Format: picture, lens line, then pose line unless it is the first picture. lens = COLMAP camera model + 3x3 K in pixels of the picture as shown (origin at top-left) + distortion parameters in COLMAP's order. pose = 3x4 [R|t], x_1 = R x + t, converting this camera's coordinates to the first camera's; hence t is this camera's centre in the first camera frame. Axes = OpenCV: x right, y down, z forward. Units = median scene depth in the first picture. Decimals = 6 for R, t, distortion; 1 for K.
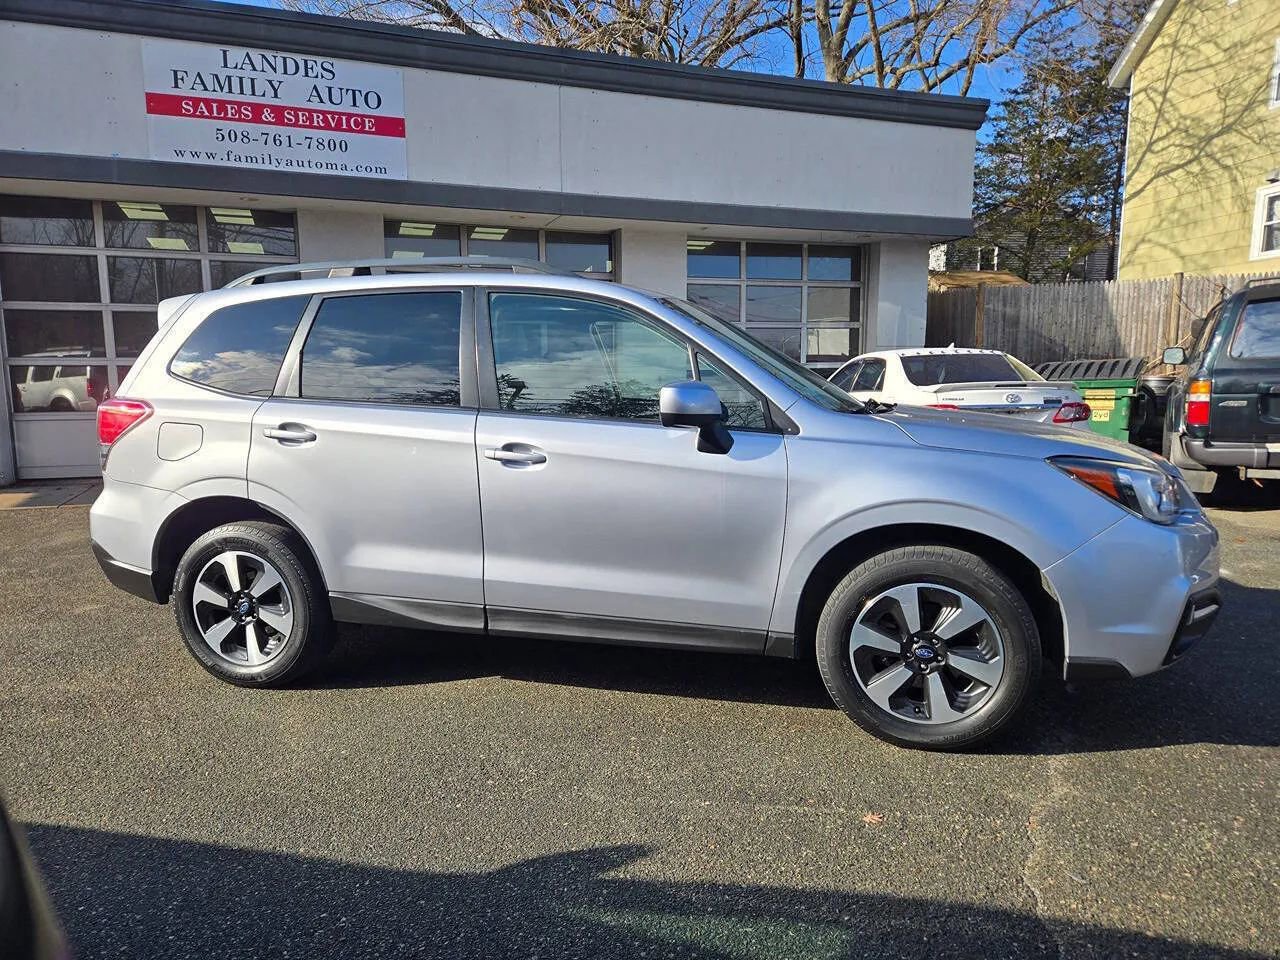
lens RADIAL K [[875.2, 0, 643.3], [0, 875.2, 528.1], [0, 0, 1]] dist [0.076356, -0.058482]
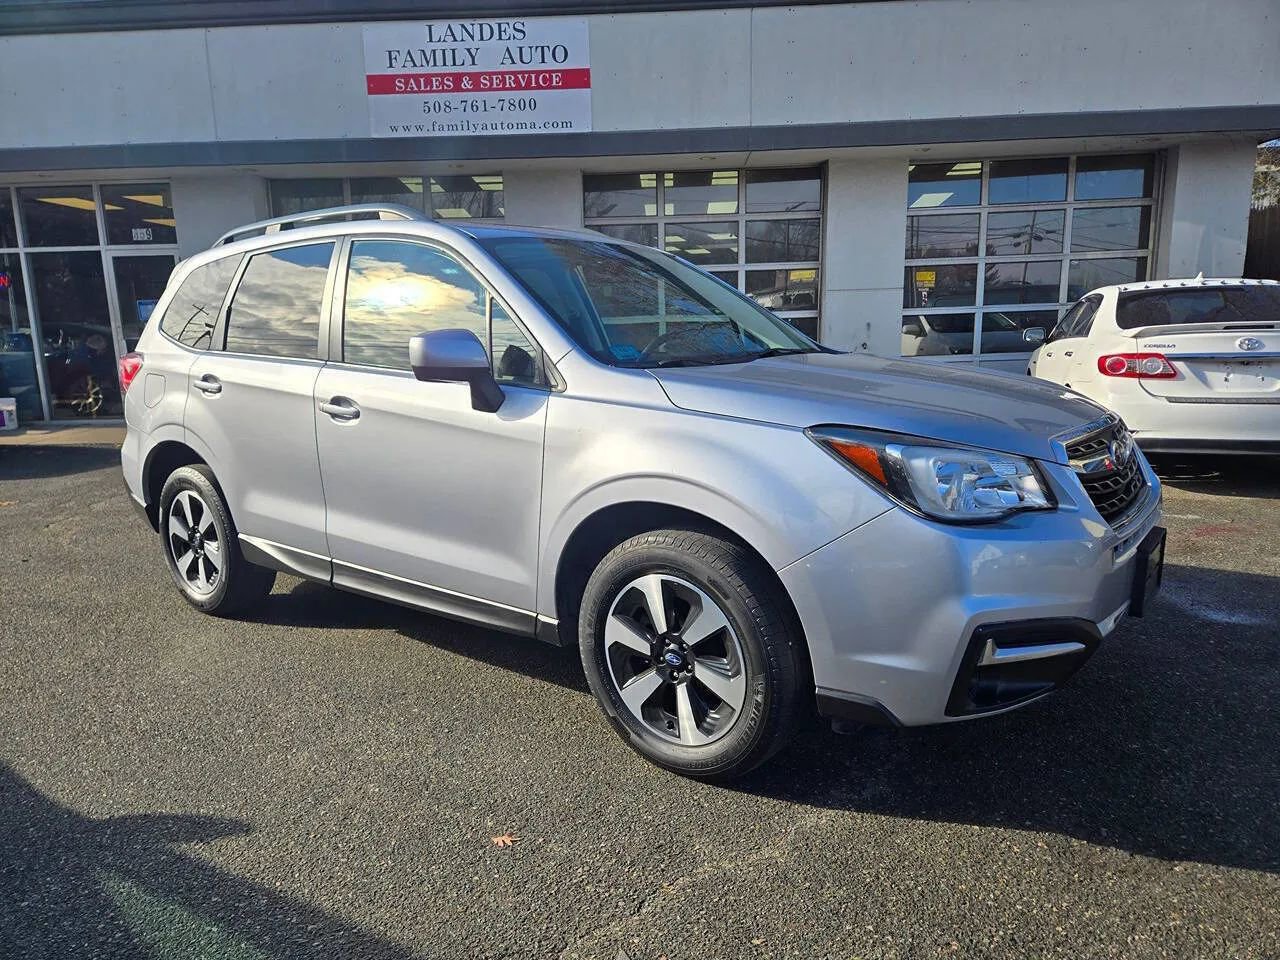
lens RADIAL K [[875.2, 0, 659.9], [0, 875.2, 532.8], [0, 0, 1]] dist [0.076356, -0.058482]
pose [[0.918771, 0.073166, -0.387952, 0.246915], [-0.050664, 0.996403, 0.067932, -0.012997], [0.391527, -0.042758, 0.919173, 0.095915]]
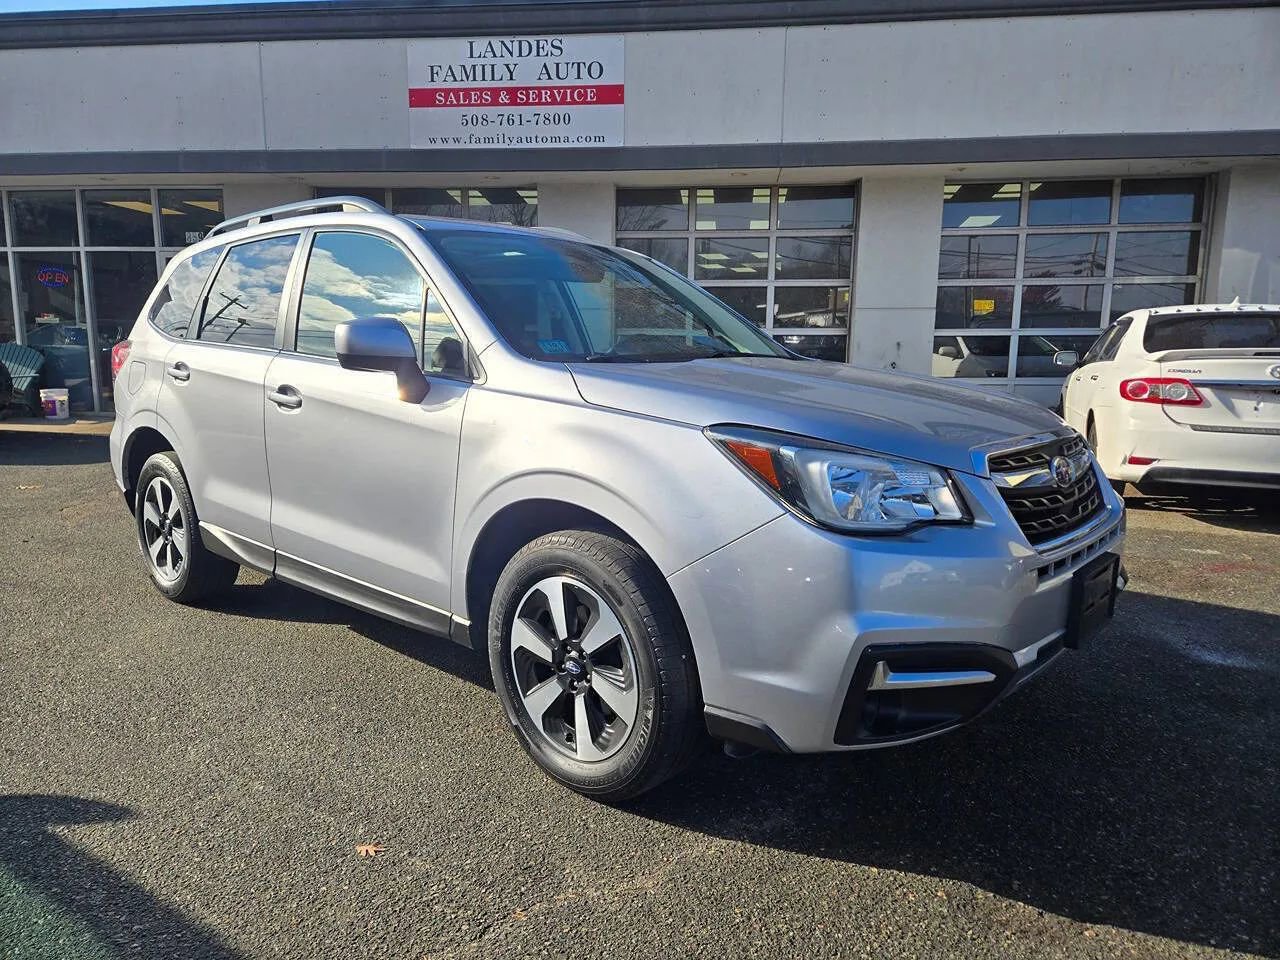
lens RADIAL K [[875.2, 0, 657.9], [0, 875.2, 511.6], [0, 0, 1]] dist [0.076356, -0.058482]
pose [[0.886501, 0.096302, -0.452595, 0.289813], [-0.093031, 0.995225, 0.029540, -0.010638], [0.453279, 0.015918, 0.891227, 0.133498]]
